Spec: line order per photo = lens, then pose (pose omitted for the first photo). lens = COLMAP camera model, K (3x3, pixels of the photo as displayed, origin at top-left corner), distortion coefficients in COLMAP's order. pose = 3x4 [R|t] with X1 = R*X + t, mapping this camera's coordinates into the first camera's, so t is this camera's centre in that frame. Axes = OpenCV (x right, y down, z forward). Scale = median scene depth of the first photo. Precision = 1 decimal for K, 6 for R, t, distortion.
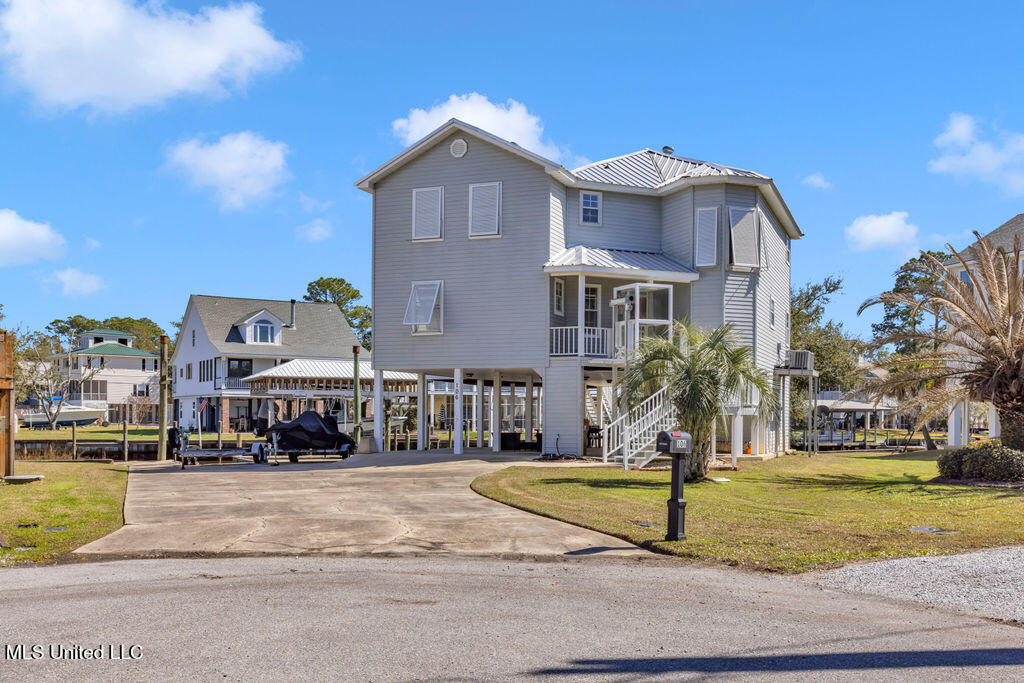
lens RADIAL K [[1039.0, 0, 514.5], [0, 1039.0, 345.7], [0, 0, 1]] dist [0.006456, 0.000000]
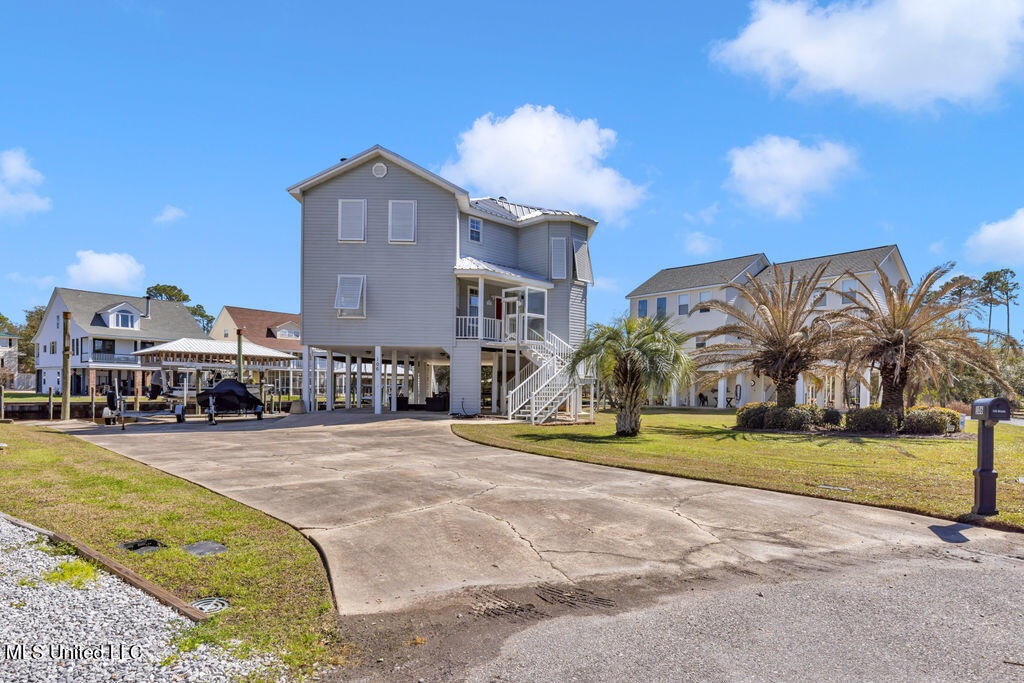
lens RADIAL K [[587.6, 0, 482.7], [0, 587.6, 371.6], [0, 0, 1]] dist [0.003345, 0.002057]
pose [[0.927567, 0.018155, 0.373216, -0.196658], [-0.033472, 0.998841, 0.034600, 0.023350], [-0.372155, -0.044586, 0.927099, 0.284047]]
